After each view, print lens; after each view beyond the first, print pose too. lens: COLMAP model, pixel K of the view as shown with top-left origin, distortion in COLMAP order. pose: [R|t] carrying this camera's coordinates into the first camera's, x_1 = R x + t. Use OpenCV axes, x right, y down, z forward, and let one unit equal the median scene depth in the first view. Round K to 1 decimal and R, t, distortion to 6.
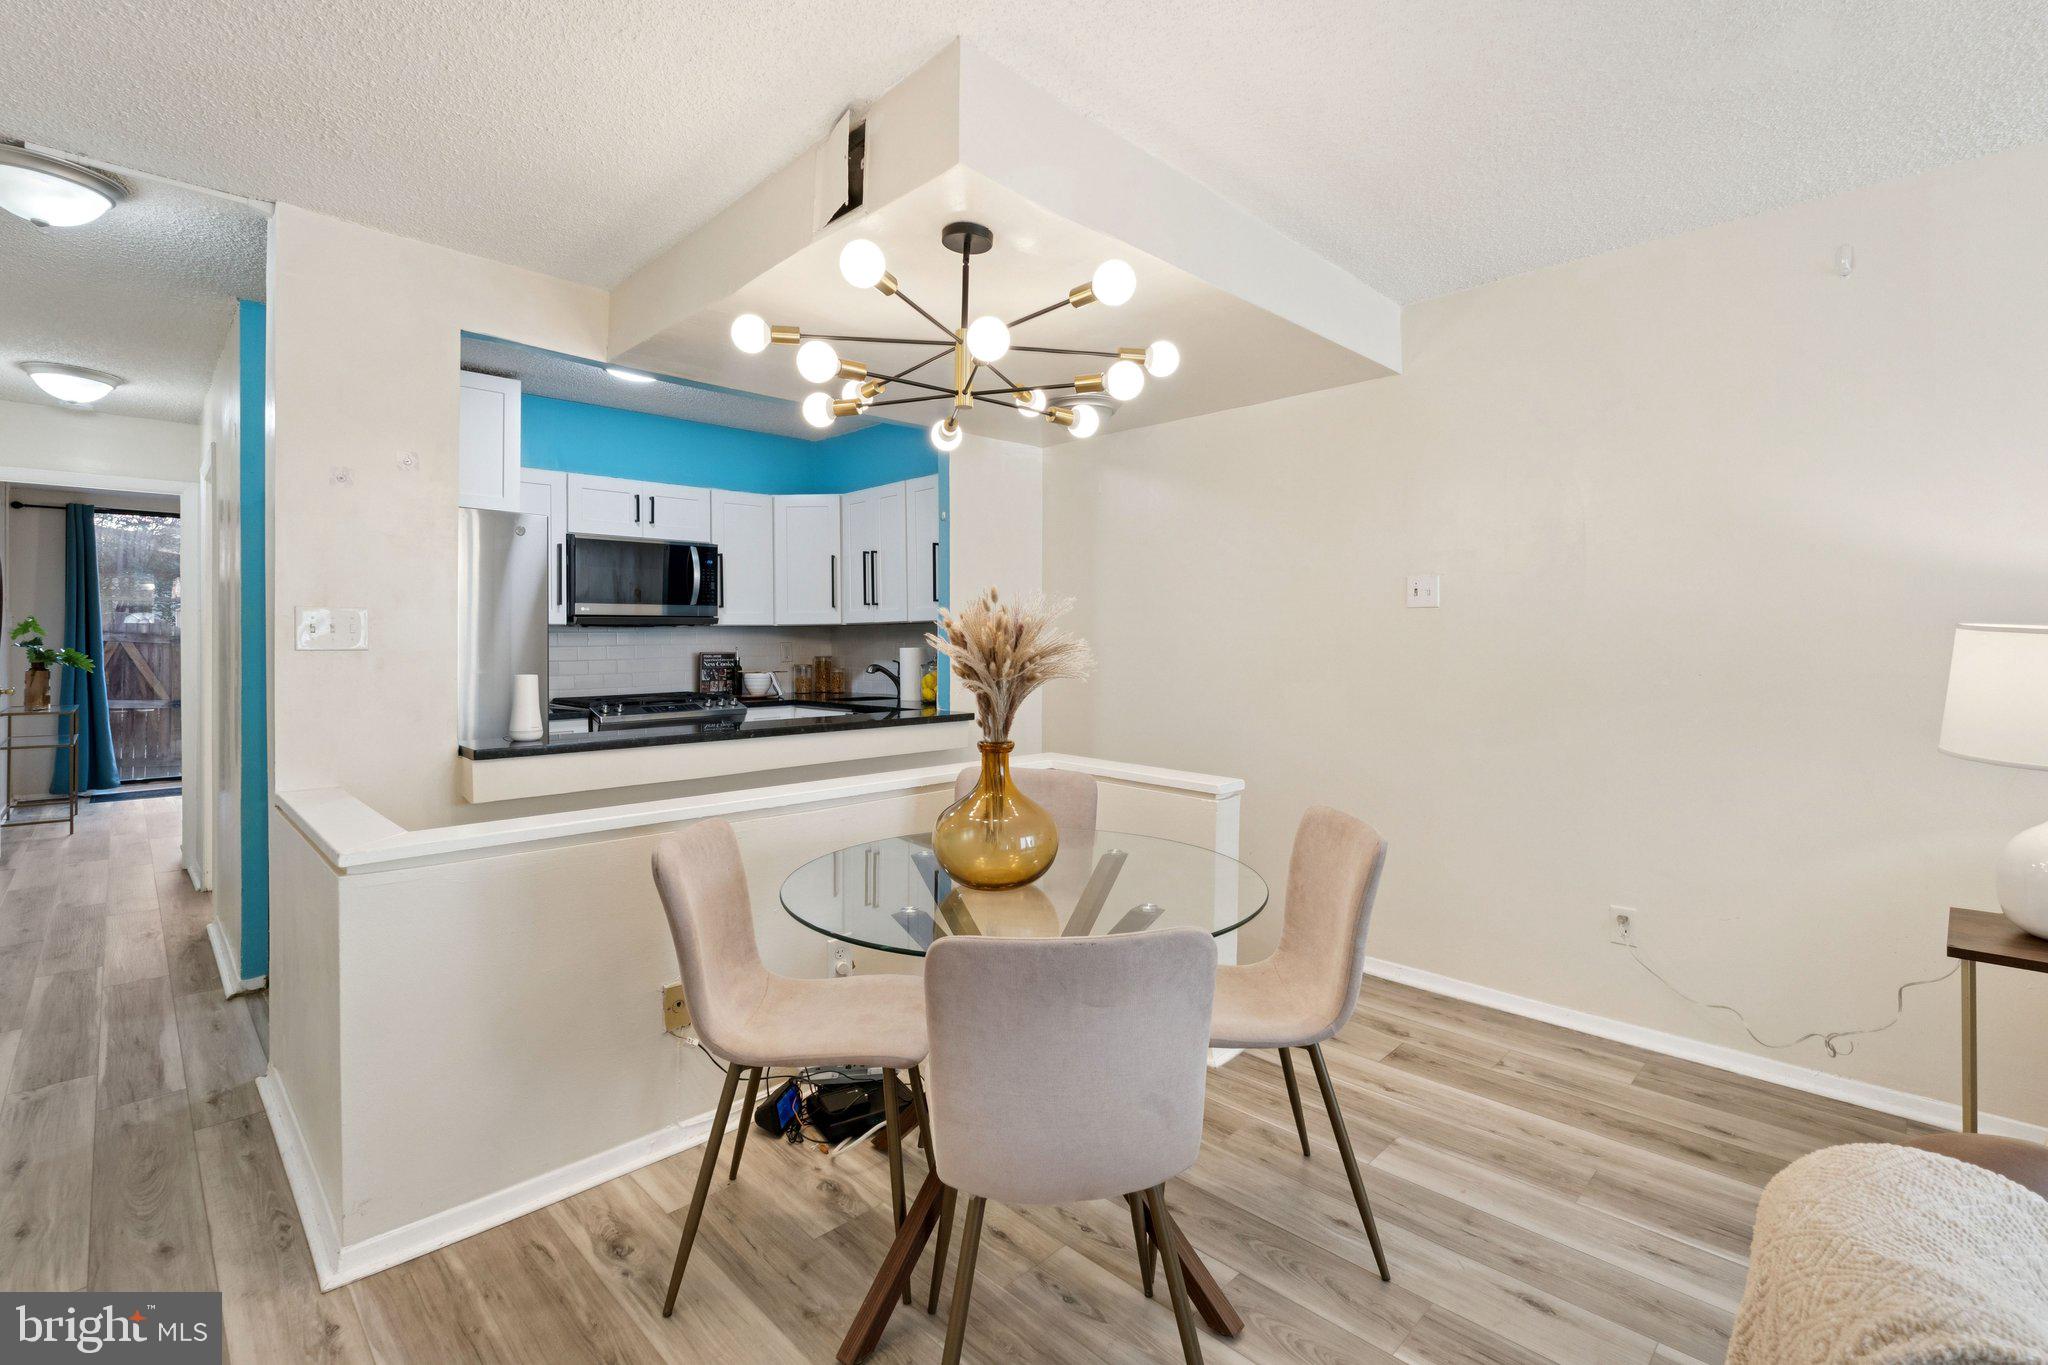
lens RADIAL K [[924.5, 0, 1017.5], [0, 924.5, 646.8], [0, 0, 1]] dist [-0.000783, -0.000103]
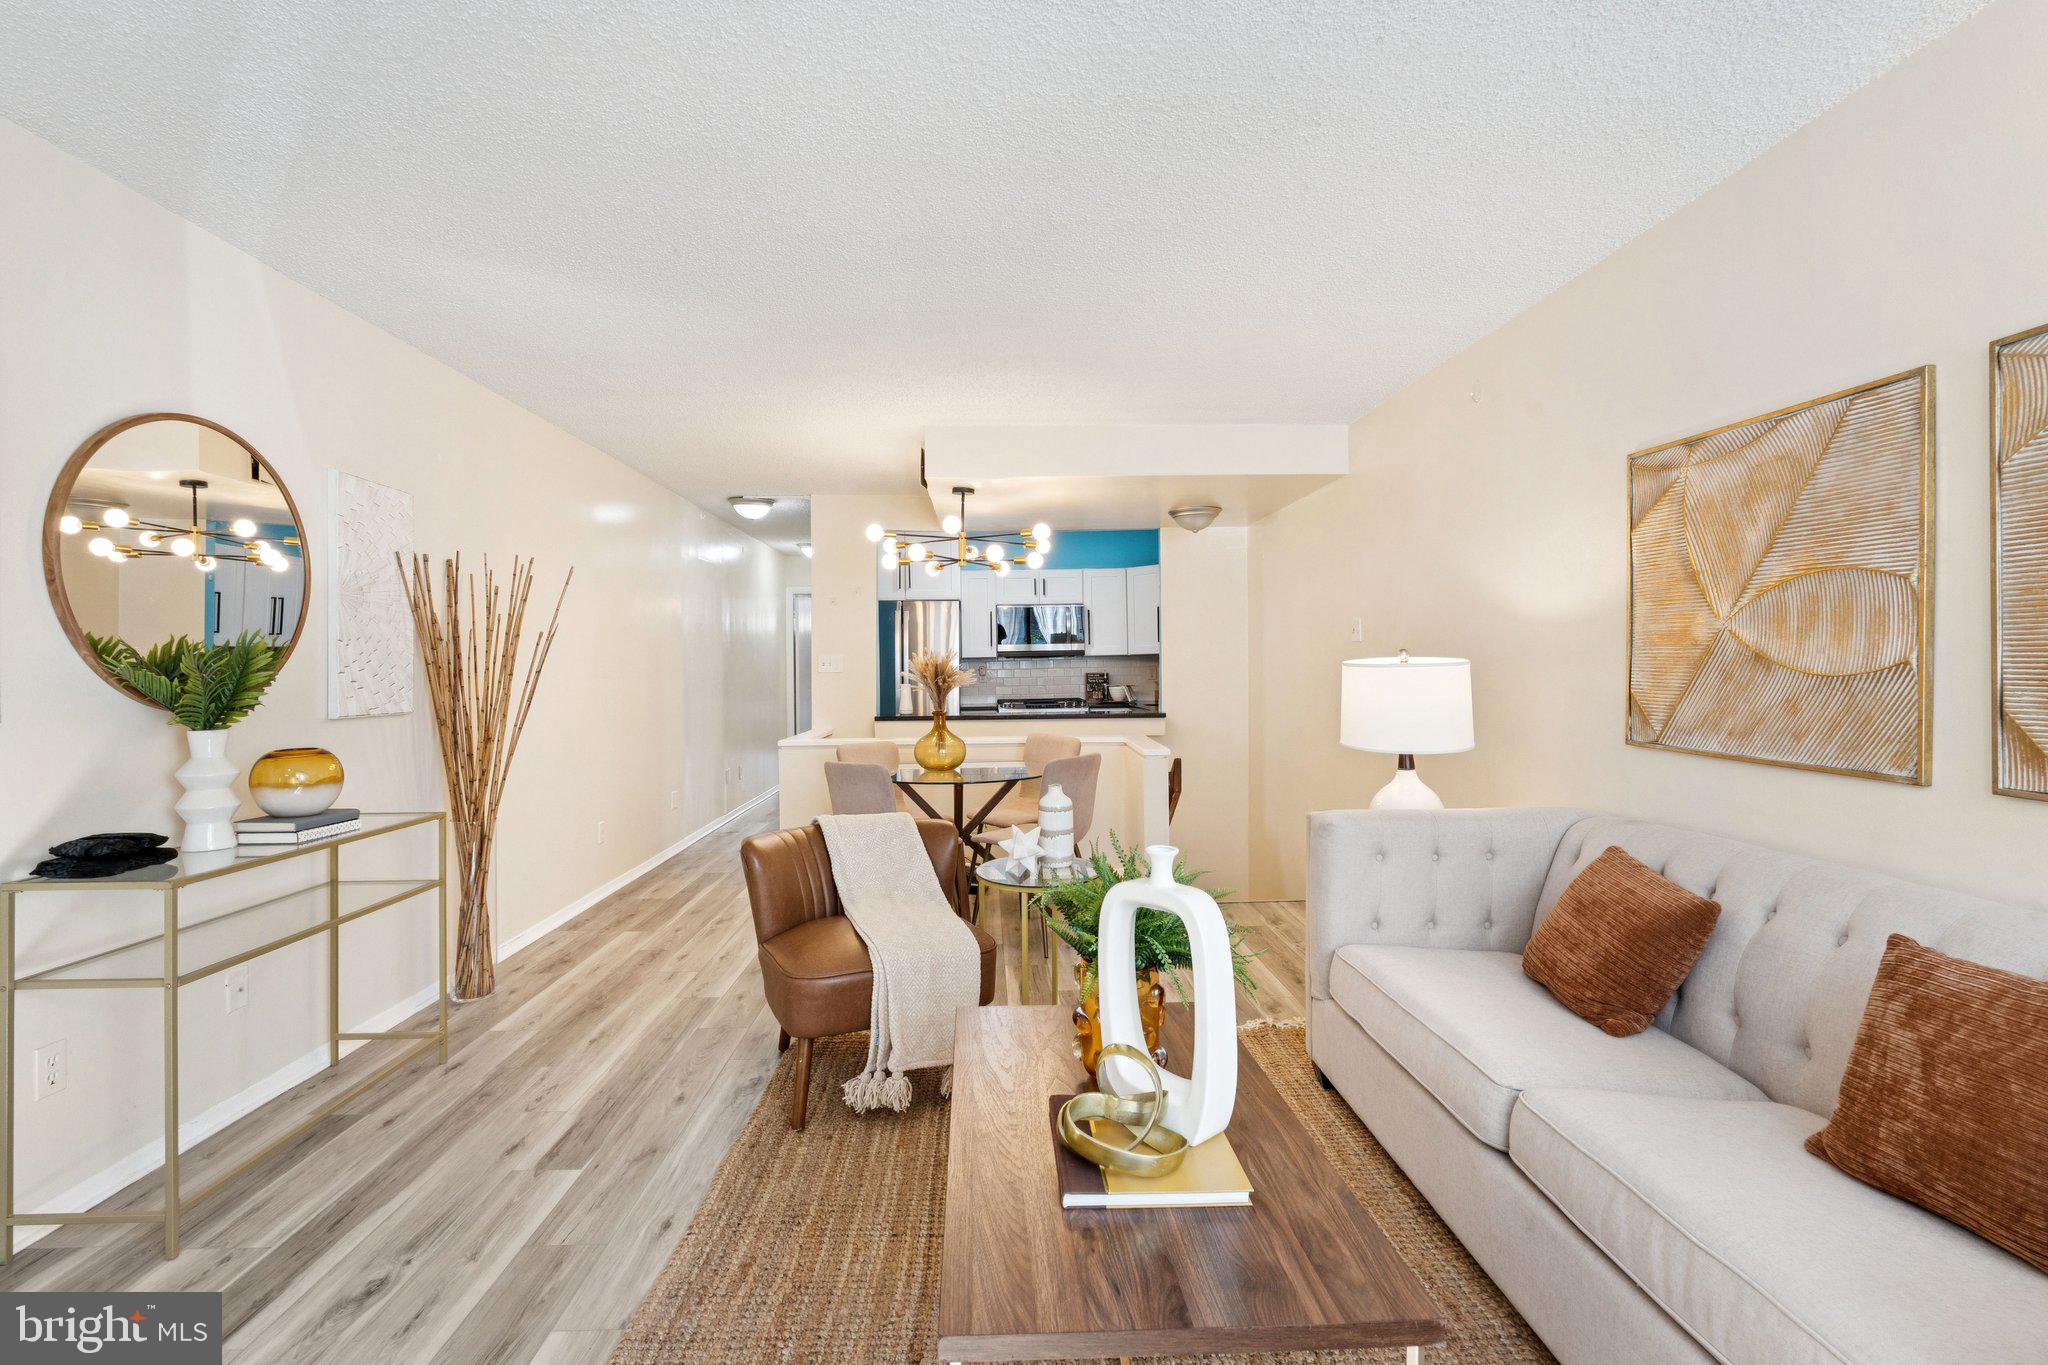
lens RADIAL K [[925.9, 0, 1024.0], [0, 925.9, 682.5], [0, 0, 1]] dist [-0.000542, -0.000070]
pose [[0.740178, 0.008303, -0.672360, 1.222883], [0.004935, 0.999830, 0.017779, -0.010874], [0.672393, -0.016477, 0.740011, -0.449309]]
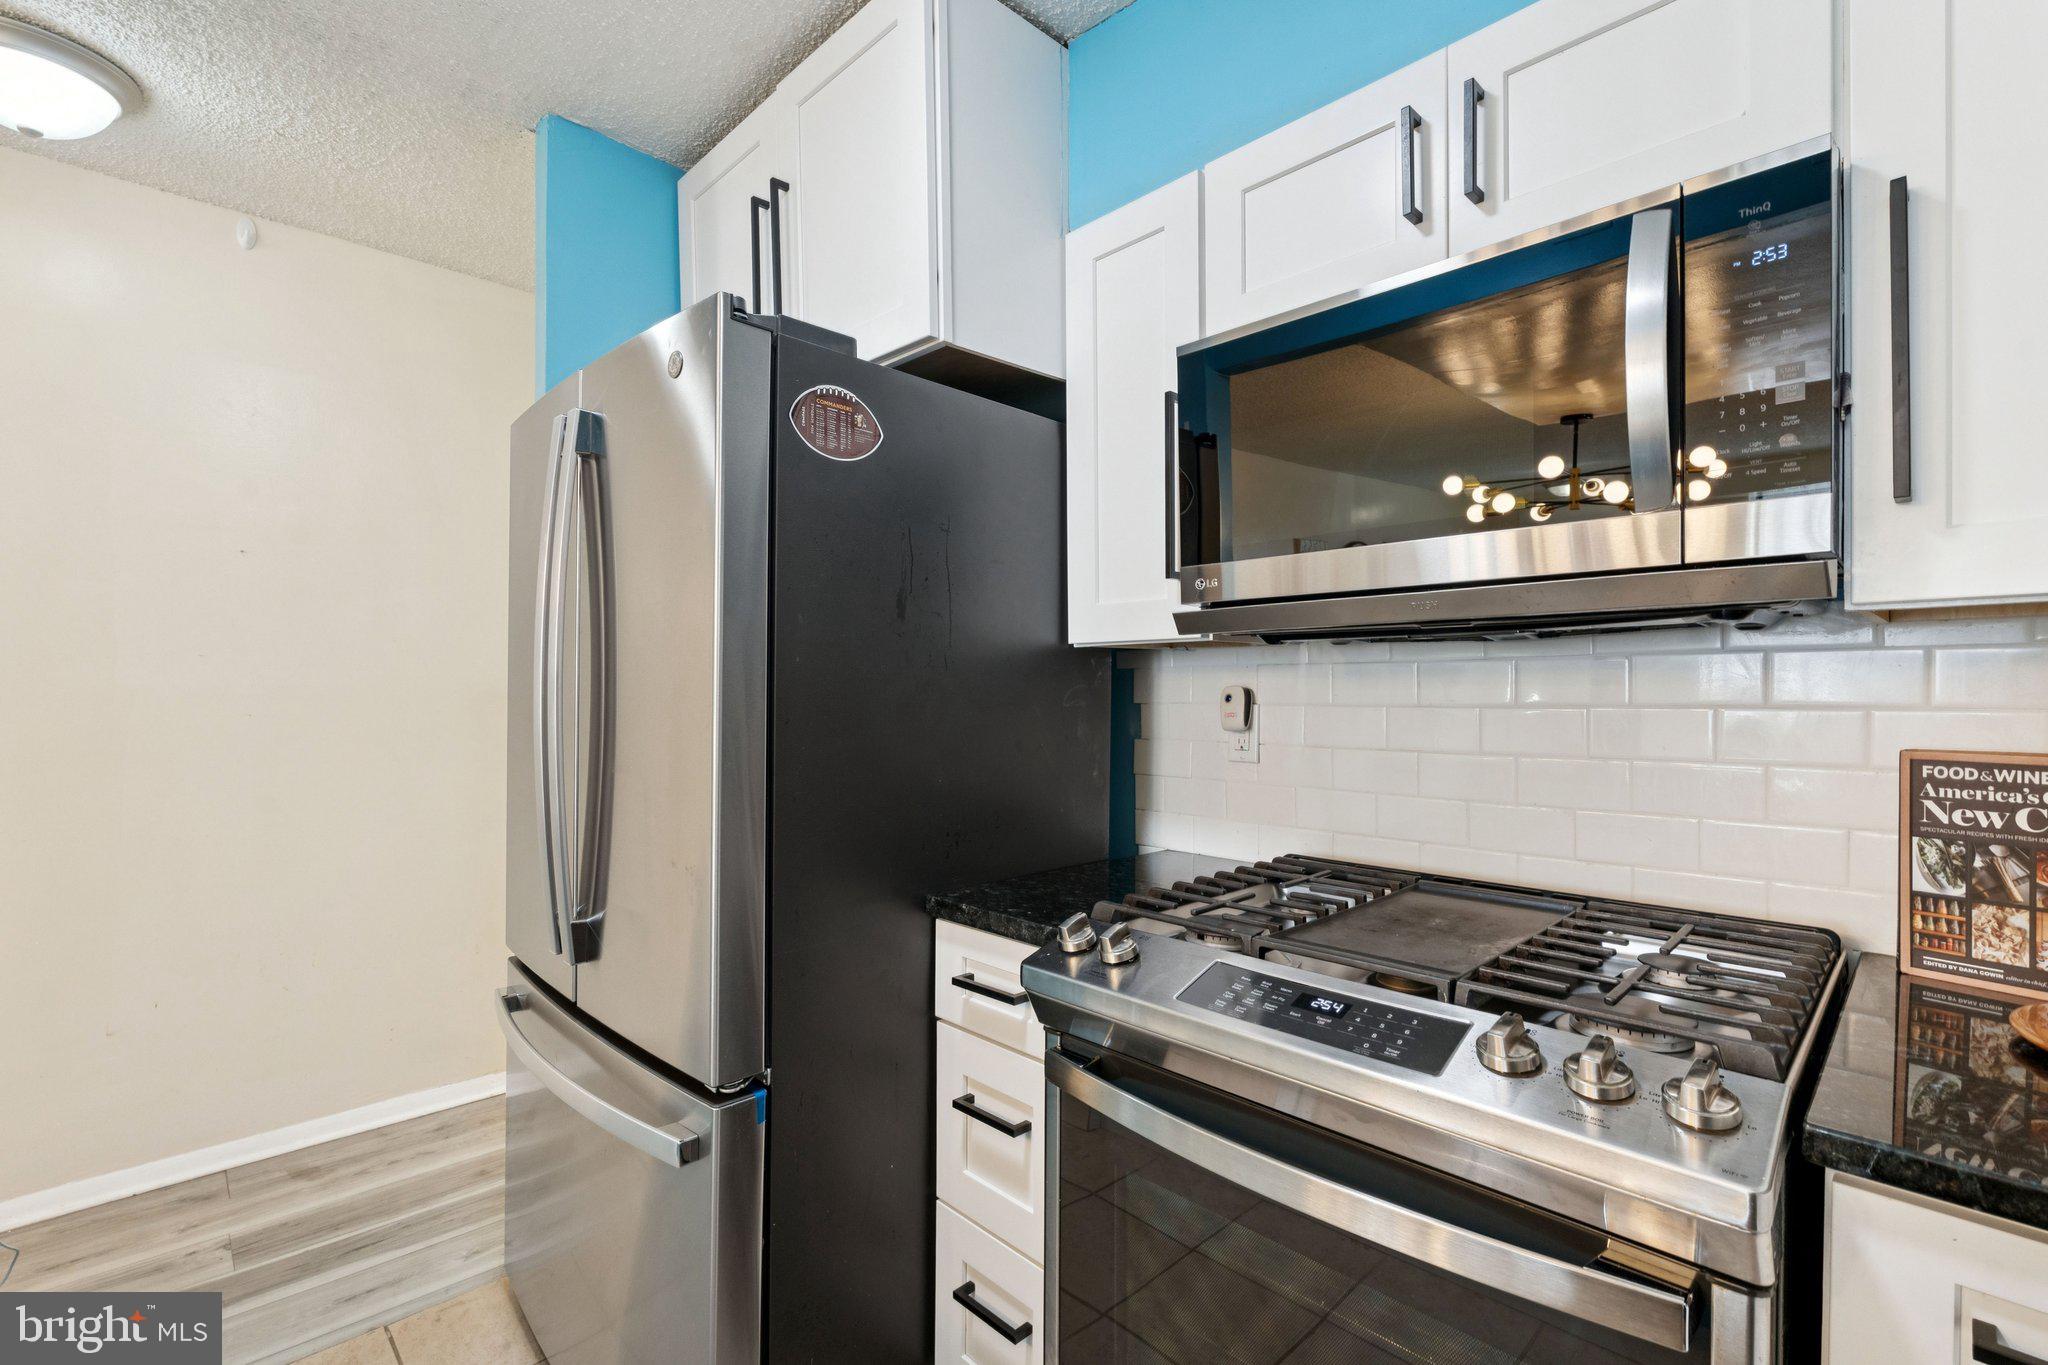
lens RADIAL K [[904.5, 0, 1009.2], [0, 904.5, 675.7], [0, 0, 1]] dist [-0.001070, -0.000377]
pose [[-0.016963, -0.000187, -0.999856, -0.285889], [-0.007839, 0.999969, -0.000054, -0.015044], [0.999825, 0.007837, -0.016964, 1.588137]]
